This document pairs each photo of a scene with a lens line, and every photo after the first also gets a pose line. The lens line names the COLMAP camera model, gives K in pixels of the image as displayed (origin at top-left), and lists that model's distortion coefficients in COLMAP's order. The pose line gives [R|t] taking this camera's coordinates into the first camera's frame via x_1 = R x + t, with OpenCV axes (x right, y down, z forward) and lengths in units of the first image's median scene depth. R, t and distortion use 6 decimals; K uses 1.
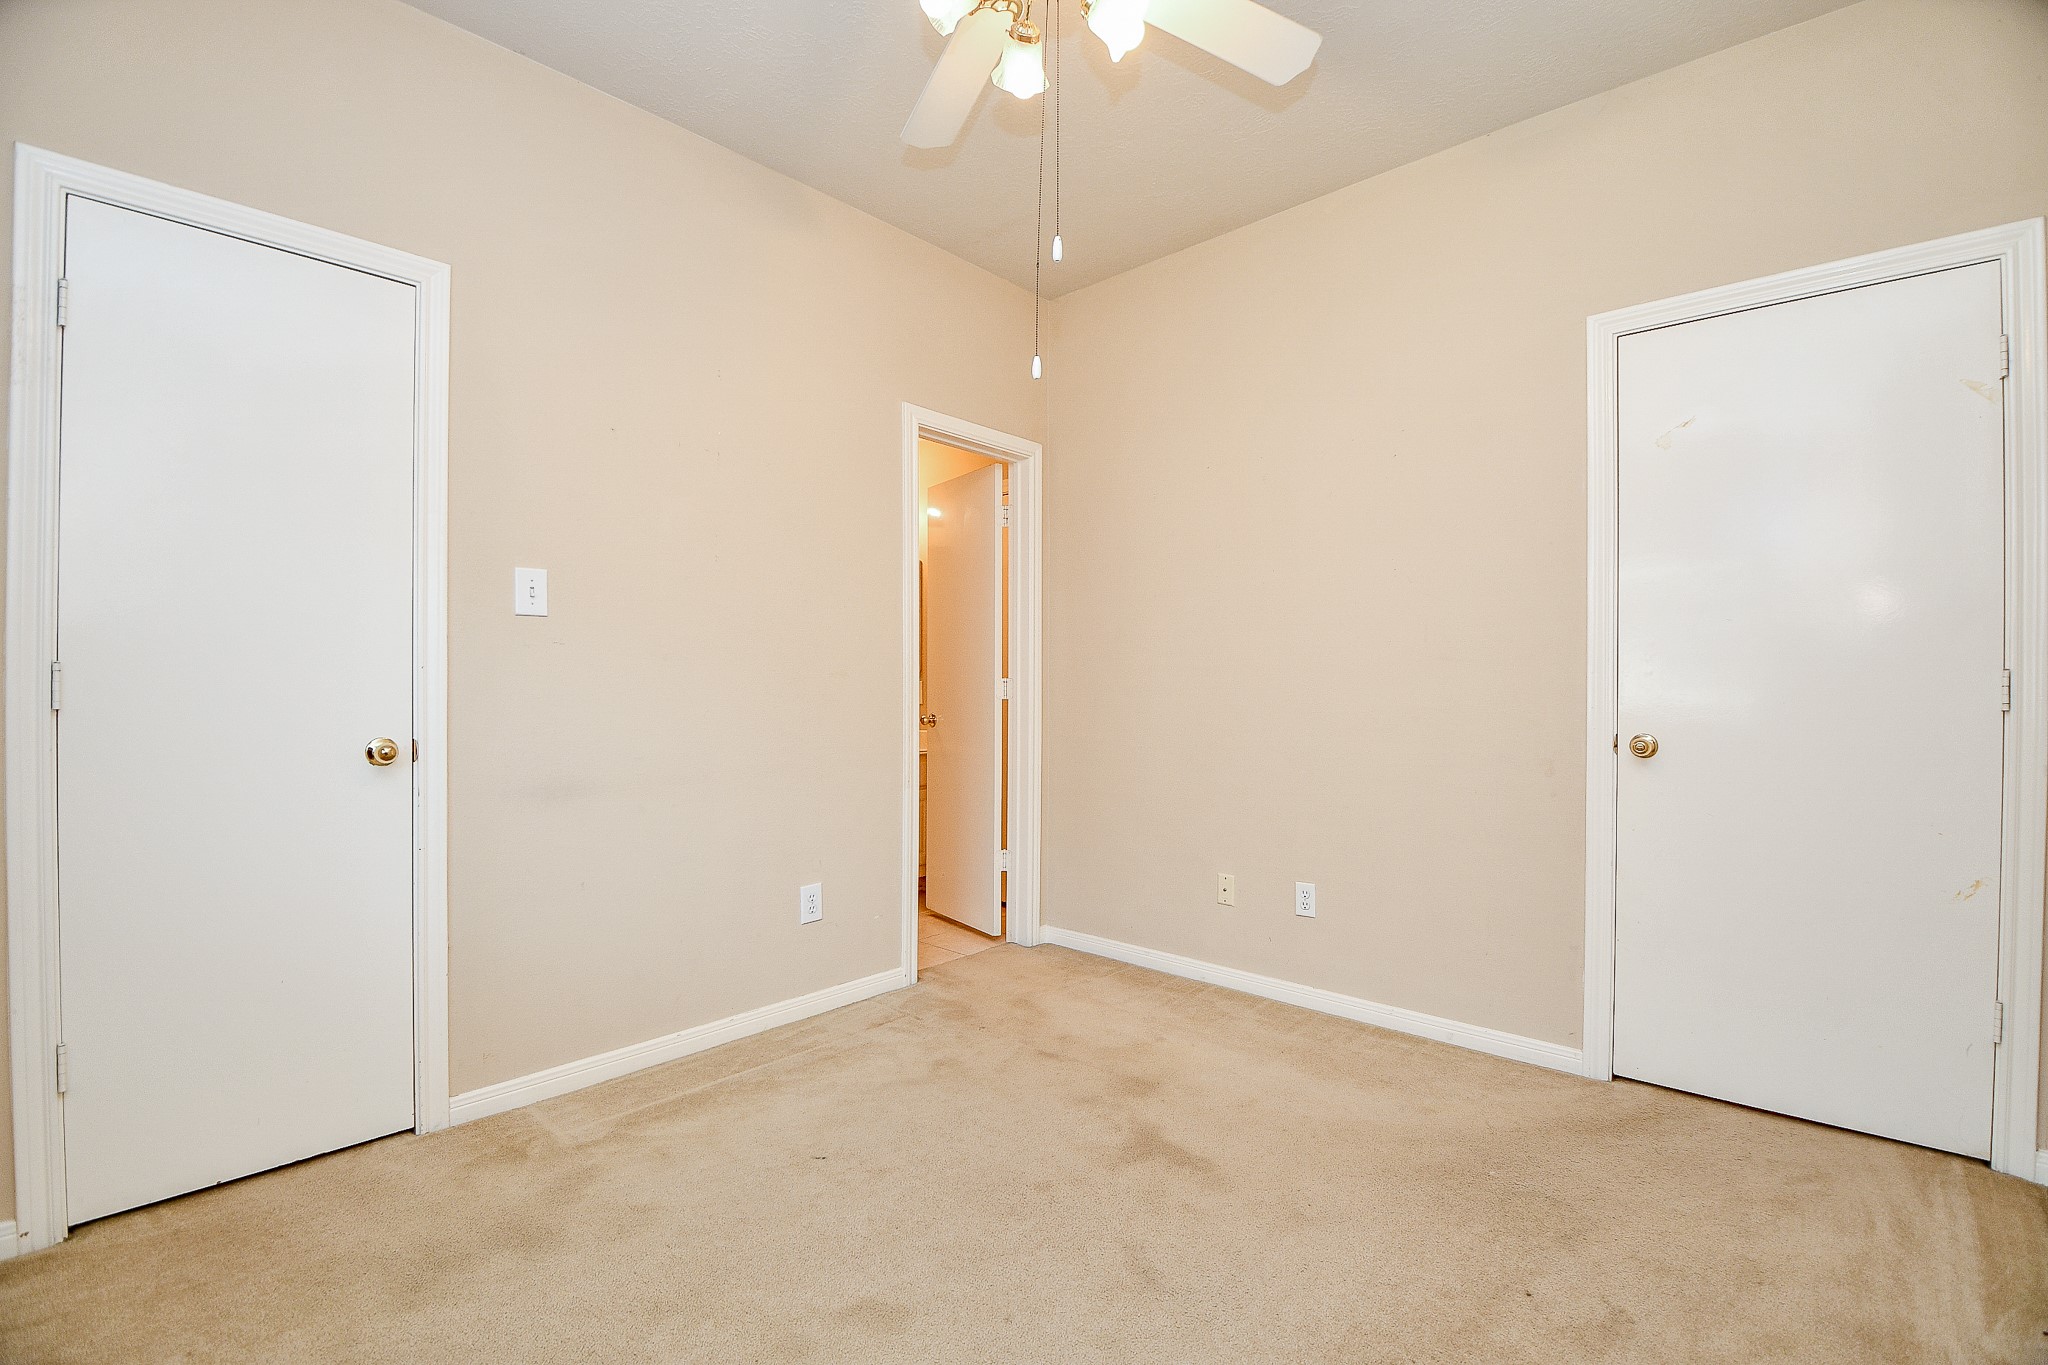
lens RADIAL K [[902.0, 0, 1038.3], [0, 902.0, 687.4], [0, 0, 1]] dist [-0.011239, -0.004833]
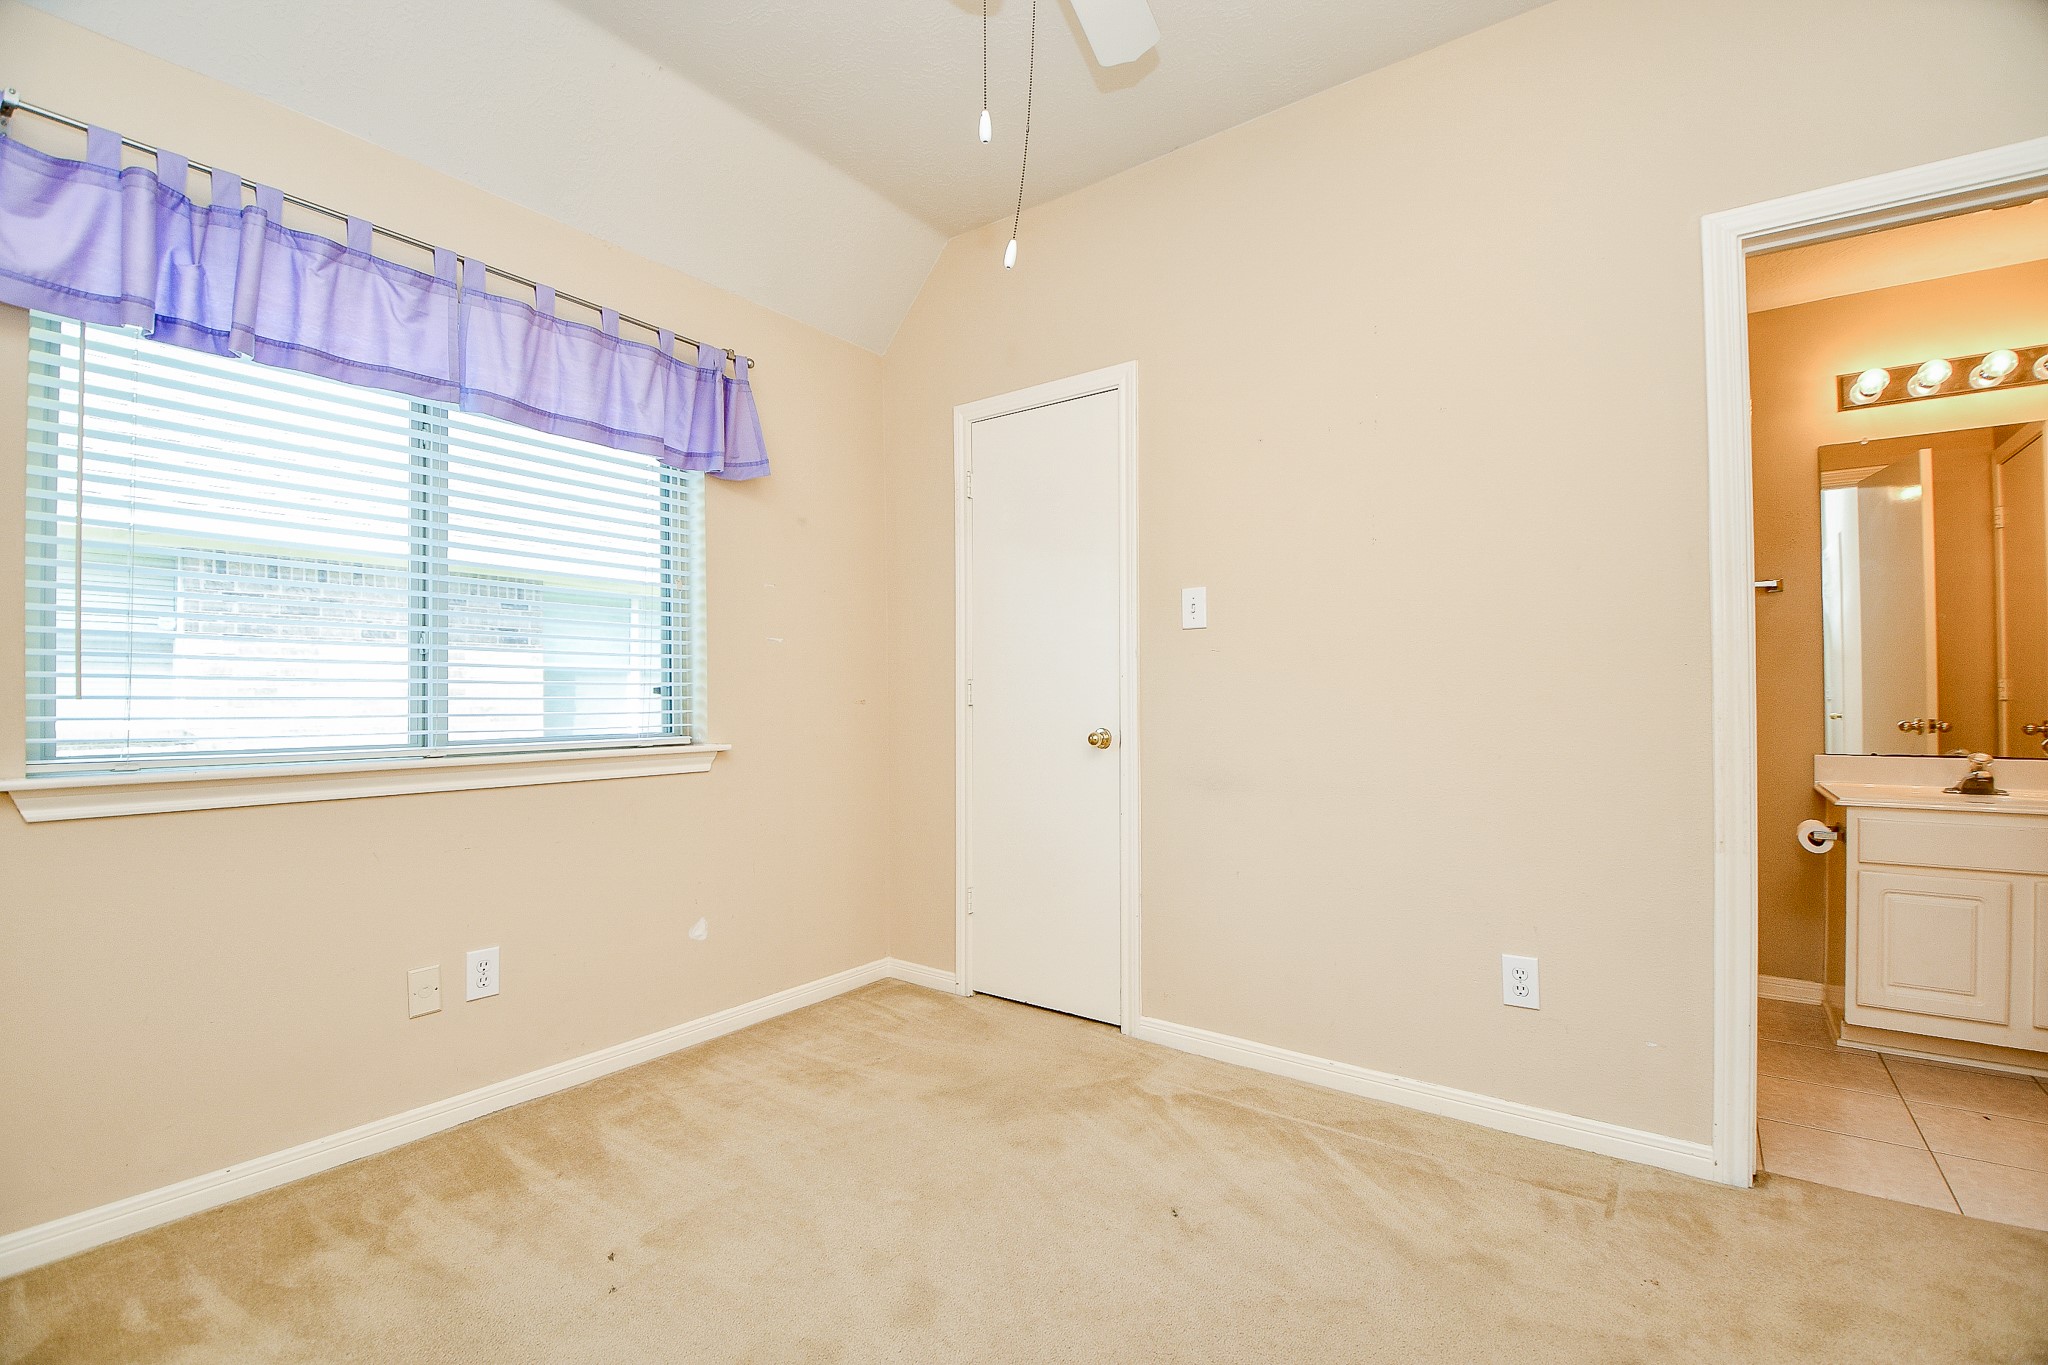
lens RADIAL K [[902.0, 0, 1031.0], [0, 902.0, 685.8], [0, 0, 1]] dist [-0.011239, -0.004833]
pose [[0.105488, -0.011765, -0.994351, 0.561103], [0.003192, 0.999929, -0.011492, 0.005995], [0.994415, -0.001962, 0.105518, 0.668452]]
